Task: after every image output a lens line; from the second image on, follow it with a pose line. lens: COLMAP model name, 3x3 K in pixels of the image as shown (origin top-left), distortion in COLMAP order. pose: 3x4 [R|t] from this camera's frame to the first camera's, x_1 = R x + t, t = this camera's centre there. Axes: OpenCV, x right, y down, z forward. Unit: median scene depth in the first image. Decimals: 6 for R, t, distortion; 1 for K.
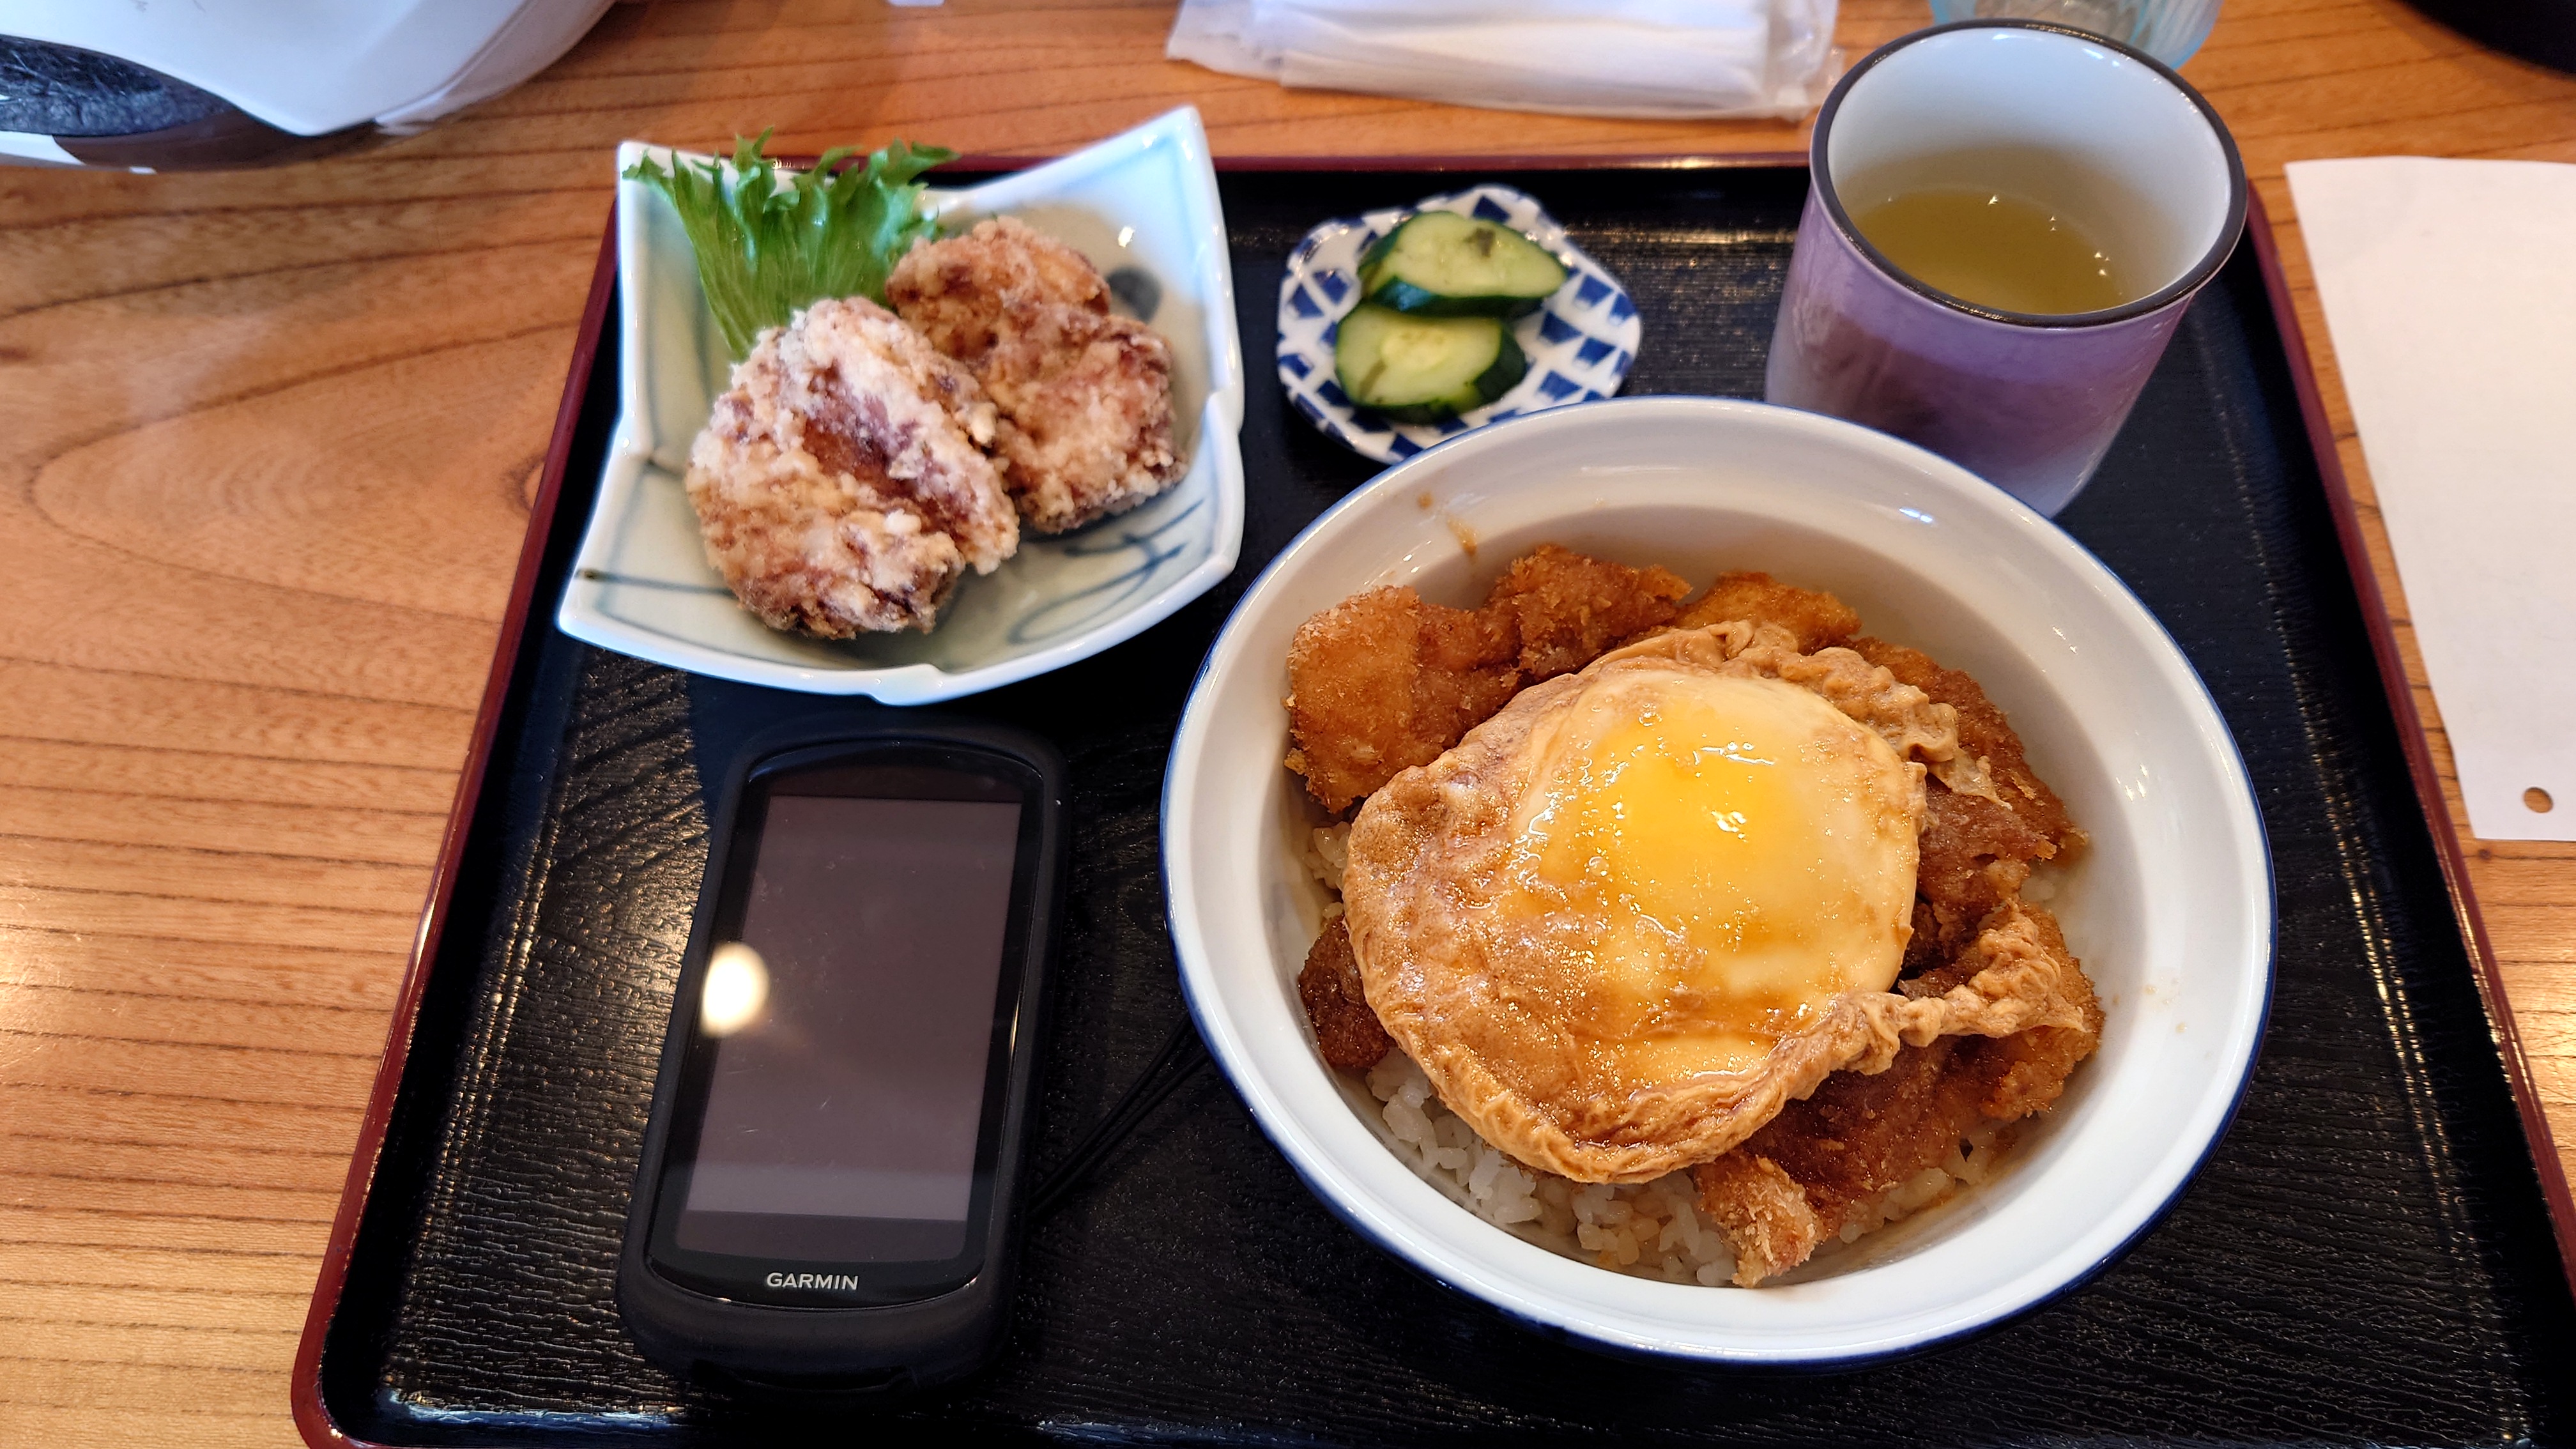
lens RADIAL K [[1918.5, 0, 1295.0], [0, 1918.5, 725.1], [0, 0, 1]] dist [0.002848, -0.004914]
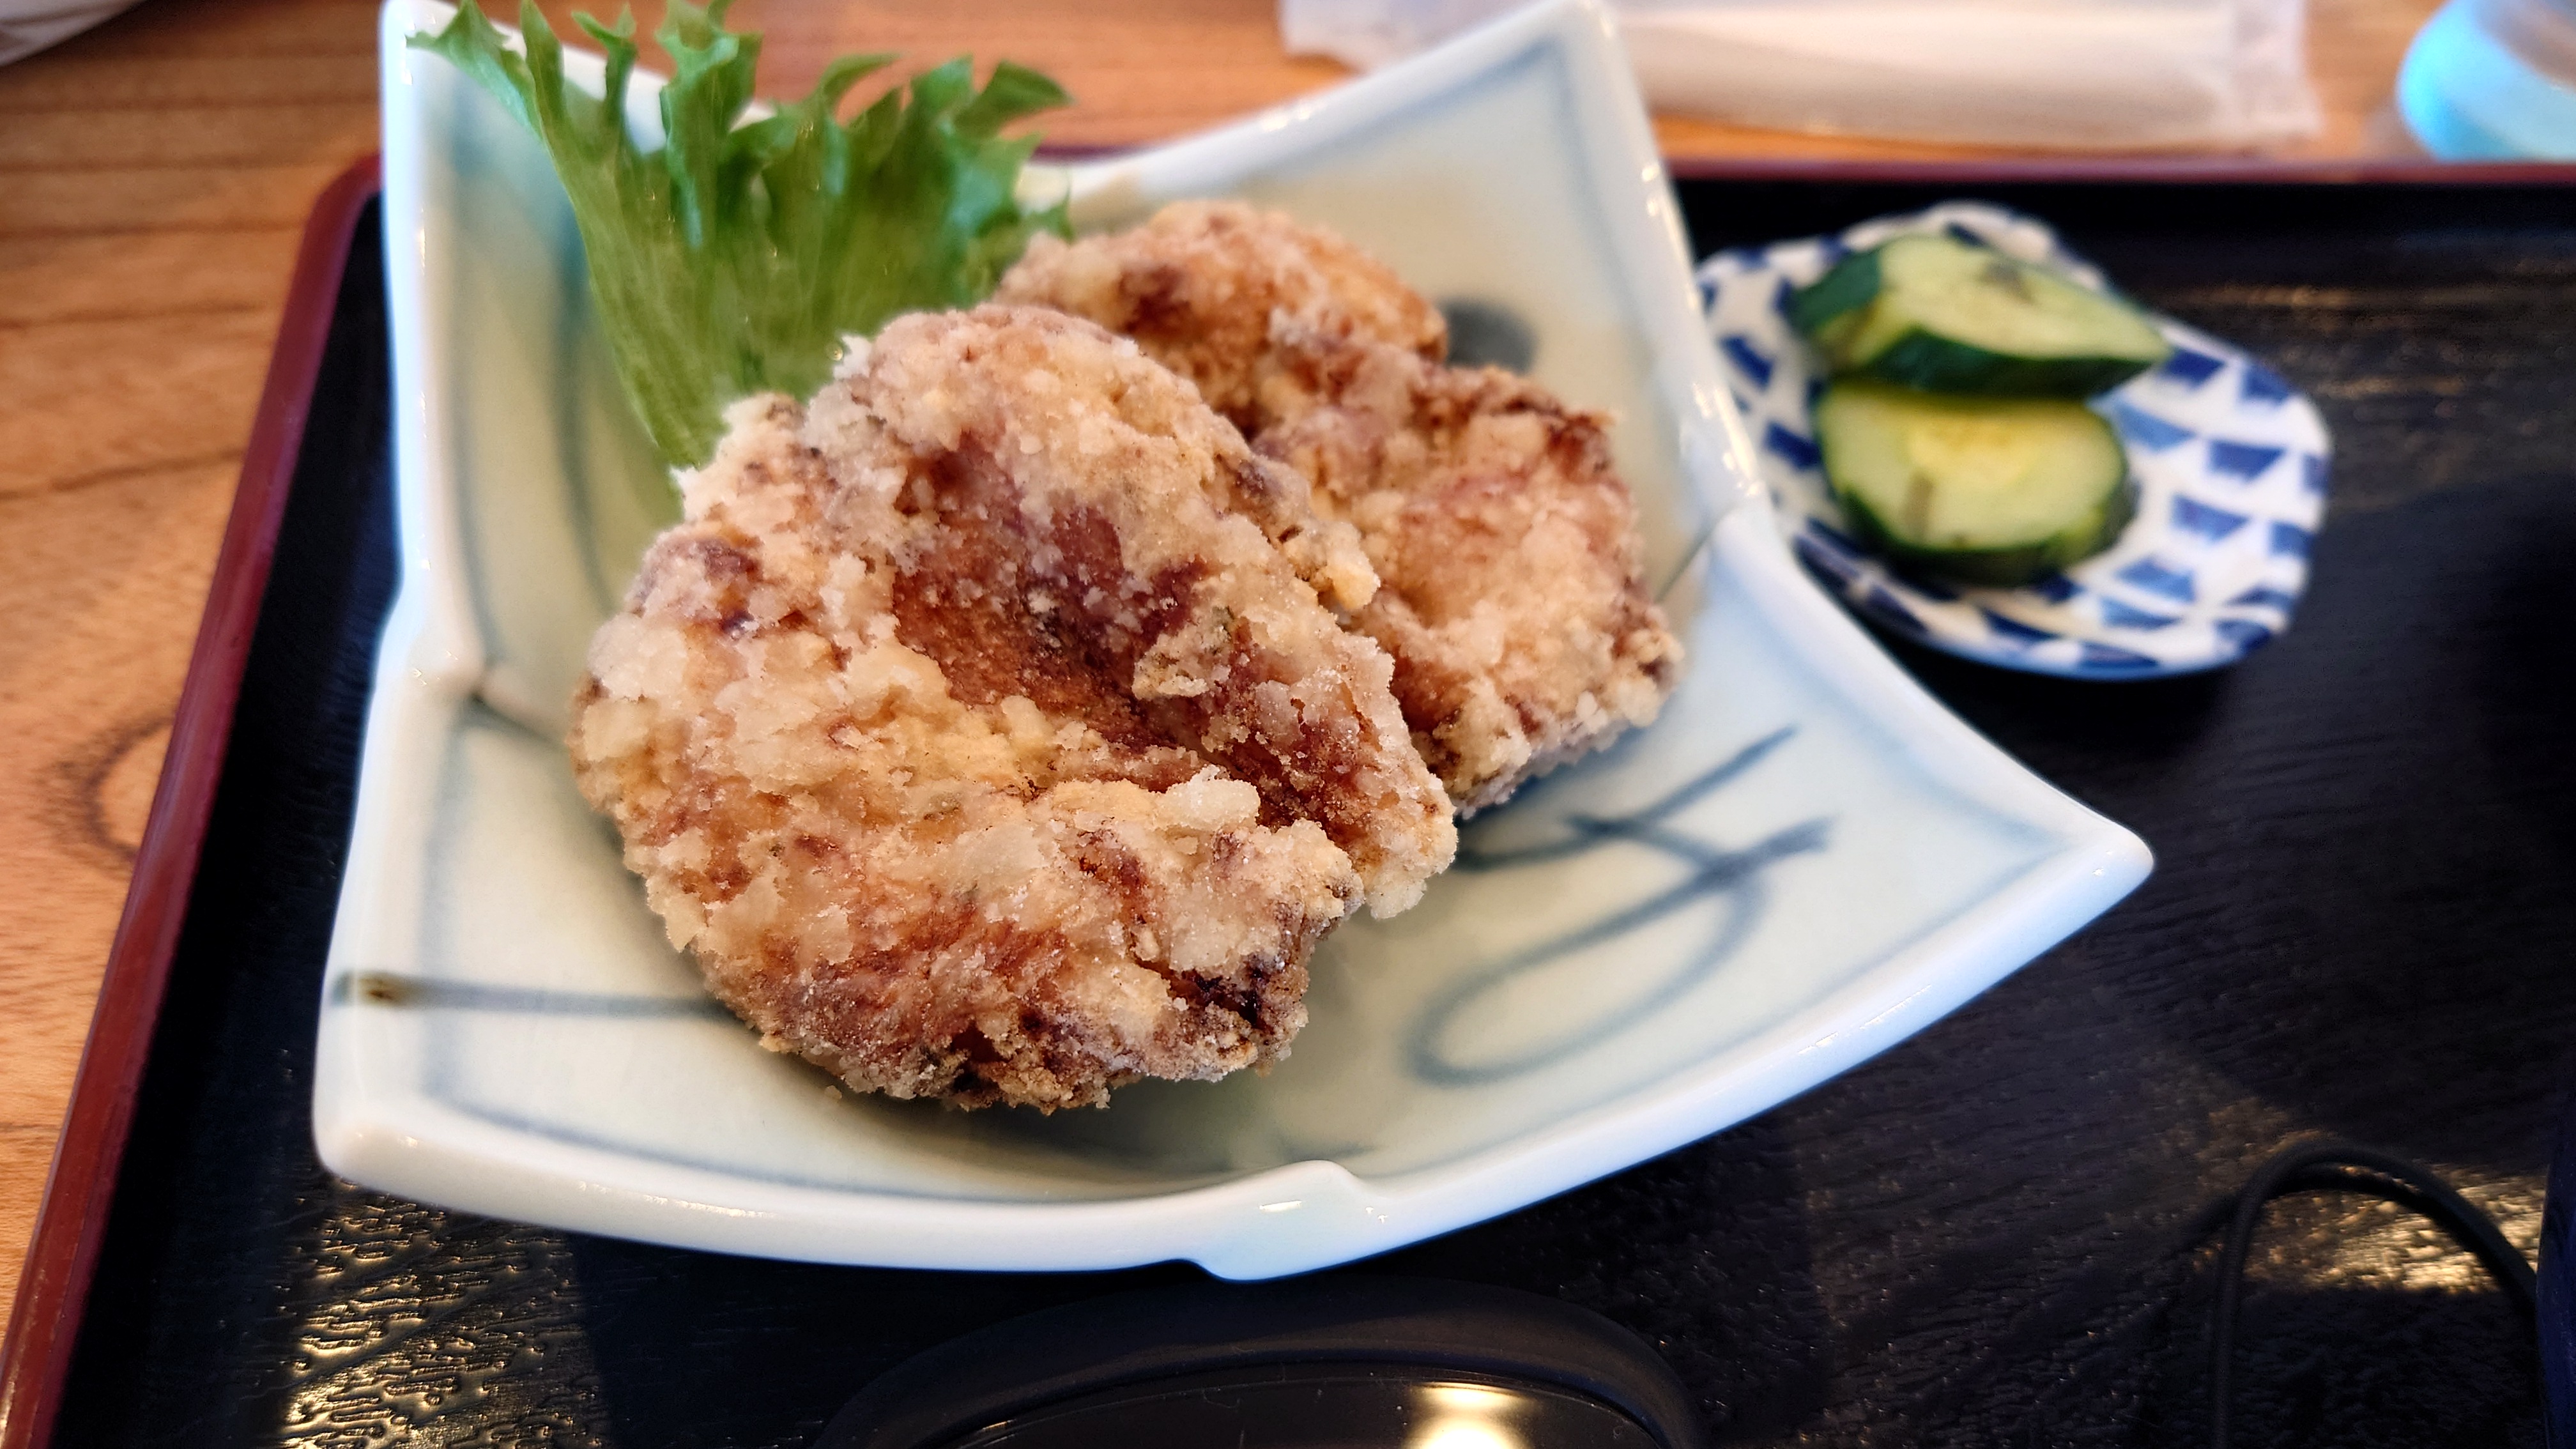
lens RADIAL K [[1918.5, 0, 1282.5], [0, 1918.5, 717.7], [0, 0, 1]] dist [0.002848, -0.004914]
pose [[0.972555, -0.039673, 0.229266, -0.269619], [0.081707, 0.980836, -0.176874, -0.048667], [-0.217855, 0.190752, 0.957159, 0.588712]]
